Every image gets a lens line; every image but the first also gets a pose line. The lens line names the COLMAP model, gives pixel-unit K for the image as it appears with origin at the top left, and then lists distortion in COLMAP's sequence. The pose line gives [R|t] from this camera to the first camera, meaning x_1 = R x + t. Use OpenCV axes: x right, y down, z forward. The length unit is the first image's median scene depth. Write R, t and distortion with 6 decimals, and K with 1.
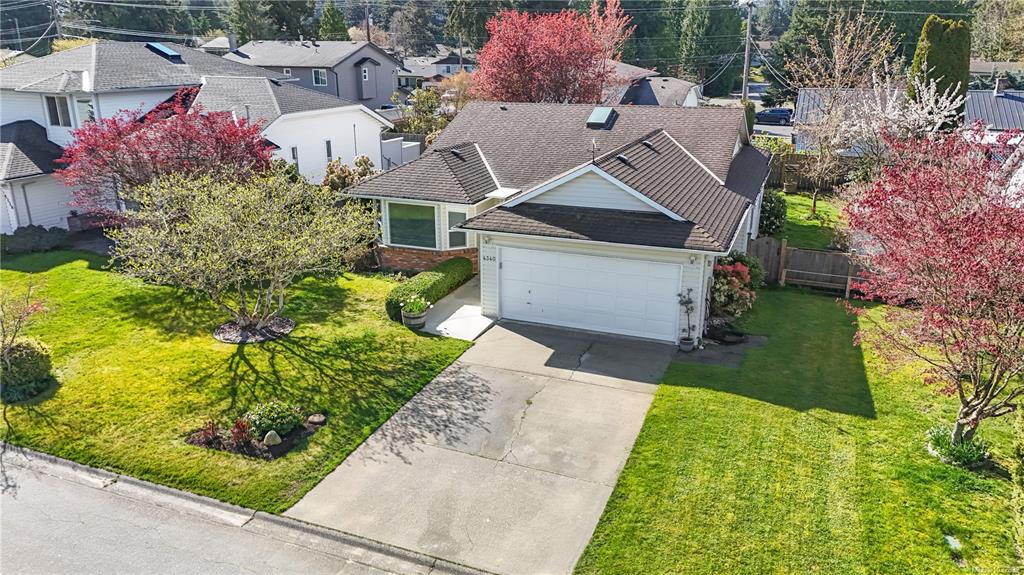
lens RADIAL K [[752.0, 0, 509.7], [0, 752.0, 284.5], [0, 0, 1]] dist [0.111025, -0.143236]
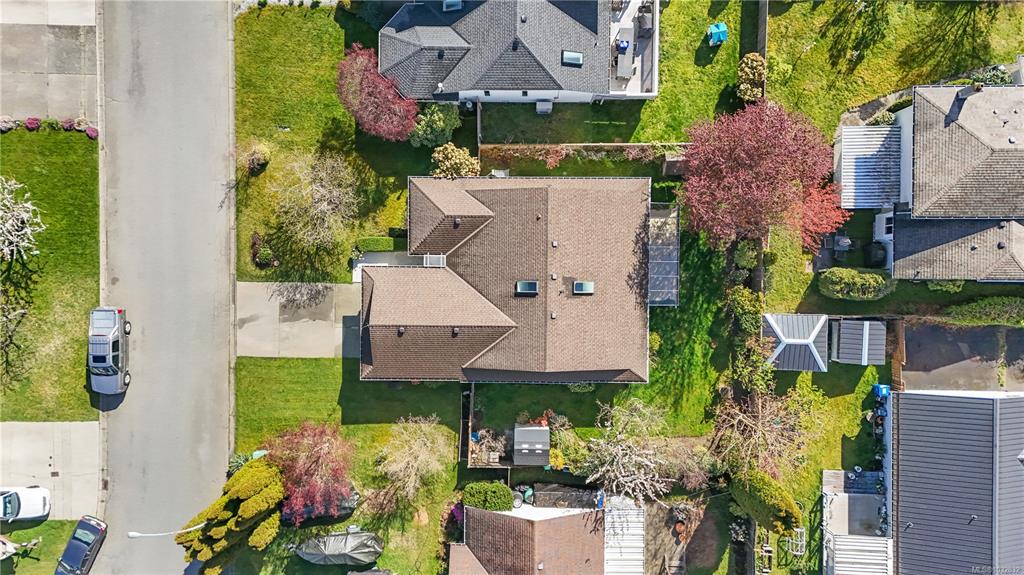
lens RADIAL K [[752.0, 0, 509.7], [0, 752.0, 284.5], [0, 0, 1]] dist [0.111025, -0.143236]
pose [[0.362362, 0.931921, 0.014748, 0.121811], [-0.278834, 0.093294, 0.955797, -2.761394], [0.889351, -0.350457, 0.293658, 0.783468]]
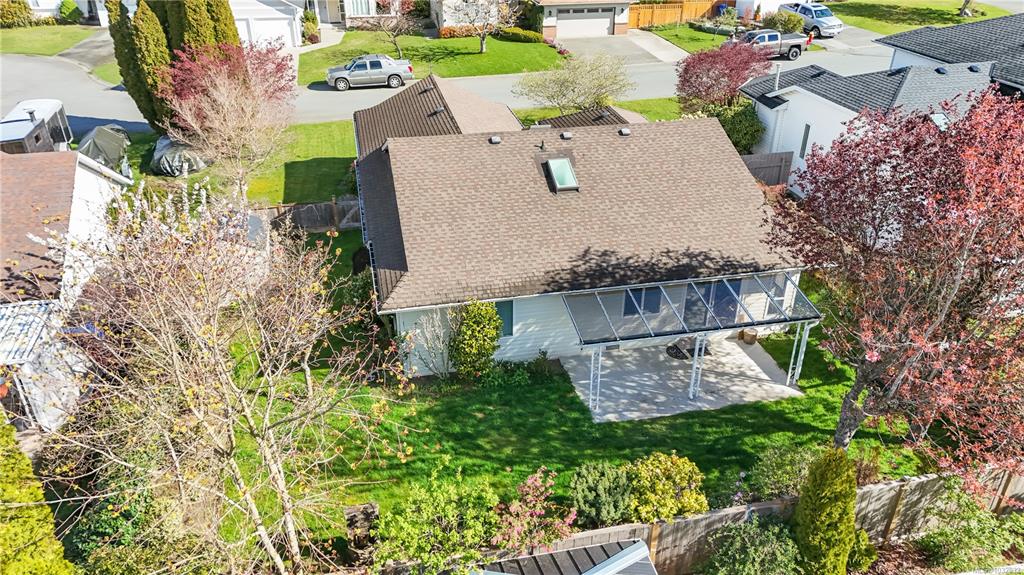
lens RADIAL K [[752.0, 0, 509.7], [0, 752.0, 284.5], [0, 0, 1]] dist [0.111025, -0.143236]
pose [[-0.827386, 0.273324, -0.490639, 1.010376], [-0.177276, 0.701837, 0.689926, -1.129992], [0.532922, 0.657814, -0.532236, 2.506140]]
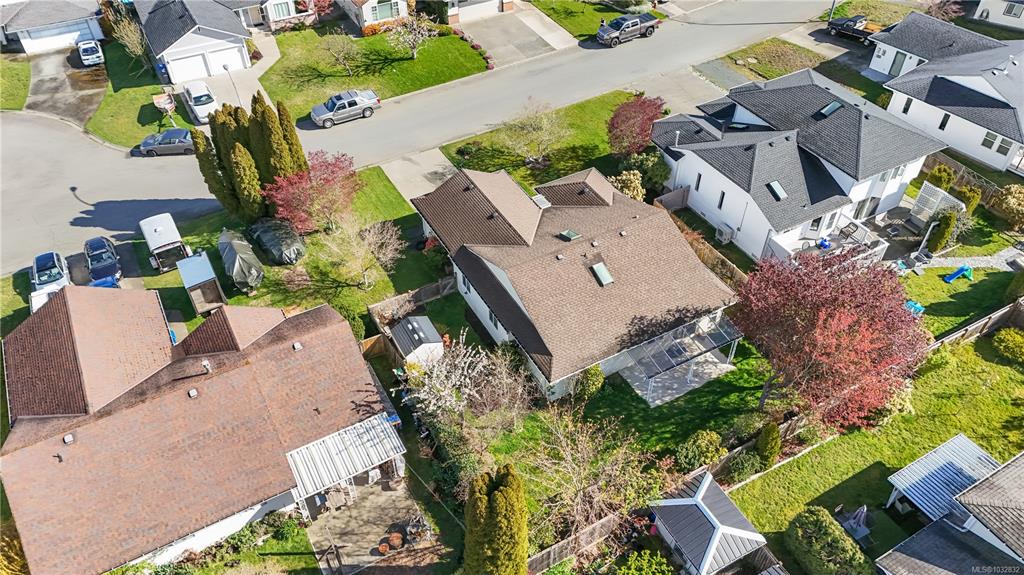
lens RADIAL K [[752.0, 0, 509.7], [0, 752.0, 284.5], [0, 0, 1]] dist [0.111025, -0.143236]
pose [[-0.632293, 0.534871, -0.560463, 1.782387], [-0.236360, 0.555761, 0.797034, -2.187762], [0.737794, 0.636430, -0.224982, 2.086693]]
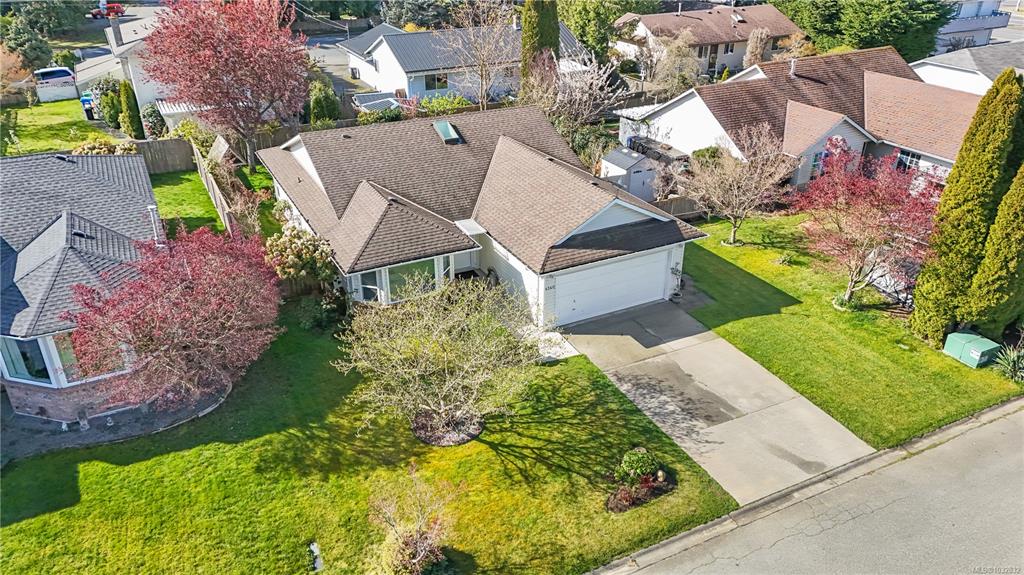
lens RADIAL K [[752.0, 0, 509.7], [0, 752.0, 284.5], [0, 0, 1]] dist [0.111025, -0.143236]
pose [[0.656686, -0.345297, 0.670473, -1.050638], [0.229971, 0.938370, 0.258023, -0.437359], [-0.718246, -0.015251, 0.695622, 0.201335]]
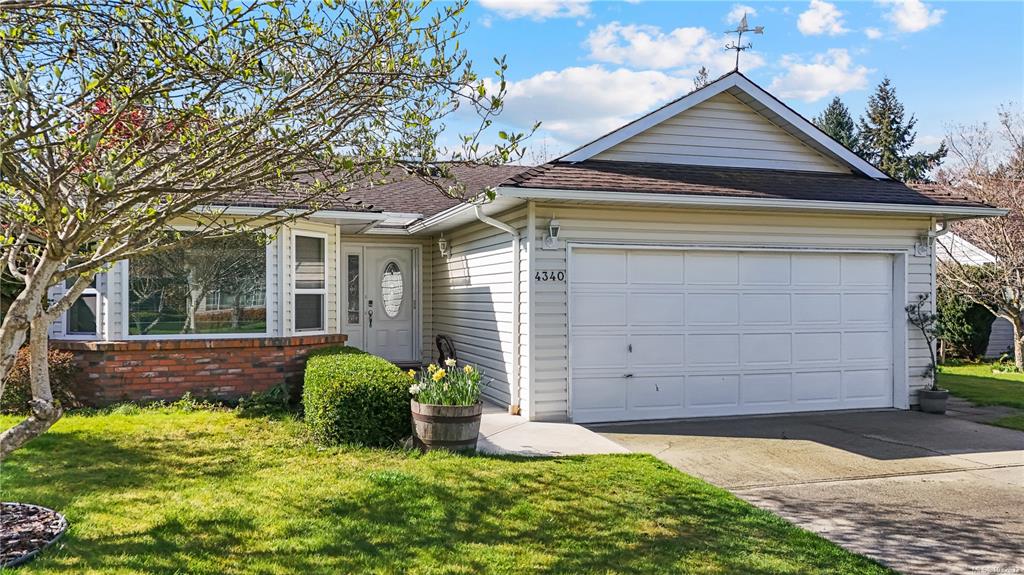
lens RADIAL K [[752.0, 0, 509.7], [0, 752.0, 284.5], [0, 0, 1]] dist [0.111025, -0.143236]
pose [[0.768168, 0.012647, 0.640123, -0.368408], [0.195220, 0.947568, -0.252991, 0.086191], [-0.609759, 0.319304, 0.725423, 0.810581]]
